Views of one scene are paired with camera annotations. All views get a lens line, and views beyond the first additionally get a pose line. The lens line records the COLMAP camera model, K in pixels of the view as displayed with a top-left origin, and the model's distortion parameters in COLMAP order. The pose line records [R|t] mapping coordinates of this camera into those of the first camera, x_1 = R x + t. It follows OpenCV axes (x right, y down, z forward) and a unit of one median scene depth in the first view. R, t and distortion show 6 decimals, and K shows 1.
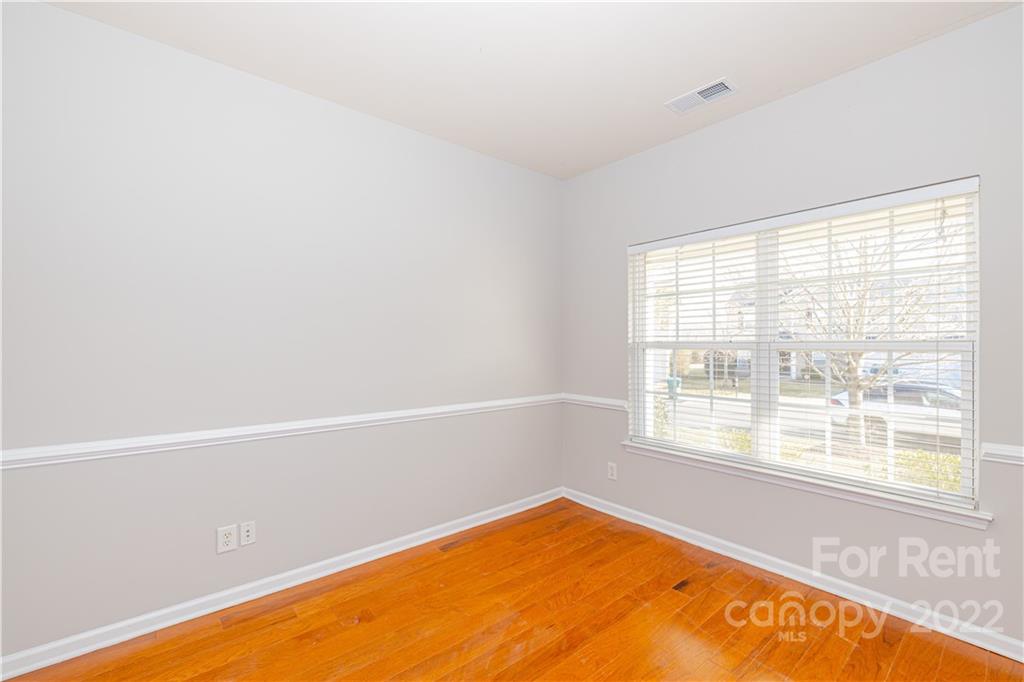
lens RADIAL K [[434.1, 0, 506.0], [0, 434.1, 344.4], [0, 0, 1]] dist [0.000284, 0.000069]
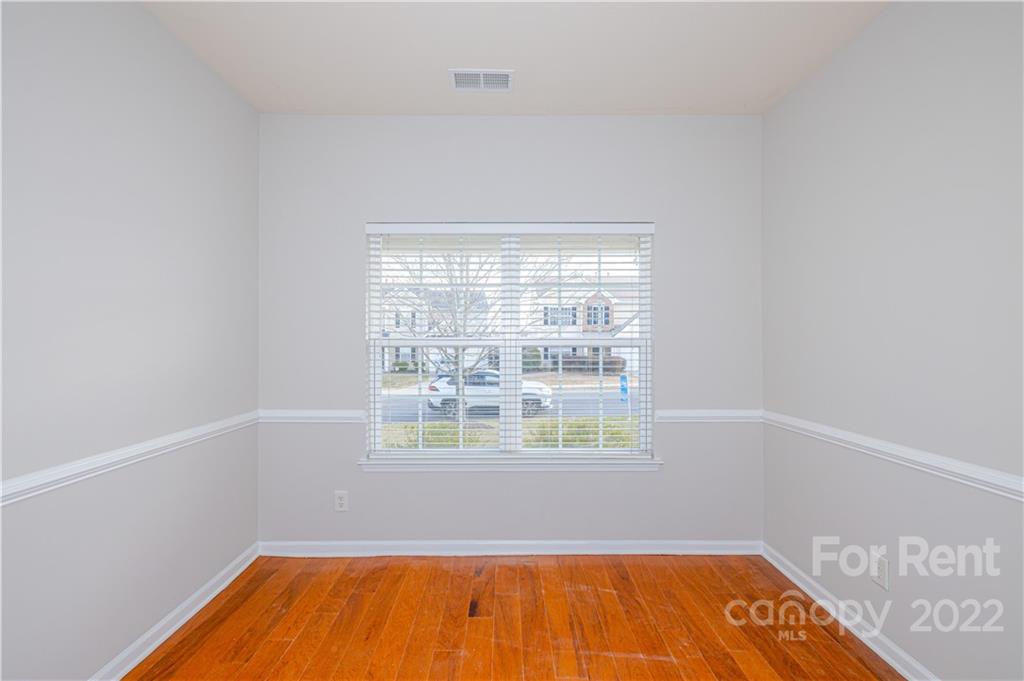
lens RADIAL K [[434.1, 0, 513.2], [0, 434.1, 335.6], [0, 0, 1]] dist [0.000284, 0.000069]
pose [[0.641498, 0.010224, 0.767057, -0.186279], [0.000785, 0.999902, -0.013985, 0.001275], [-0.767125, 0.009574, 0.641427, 0.275031]]
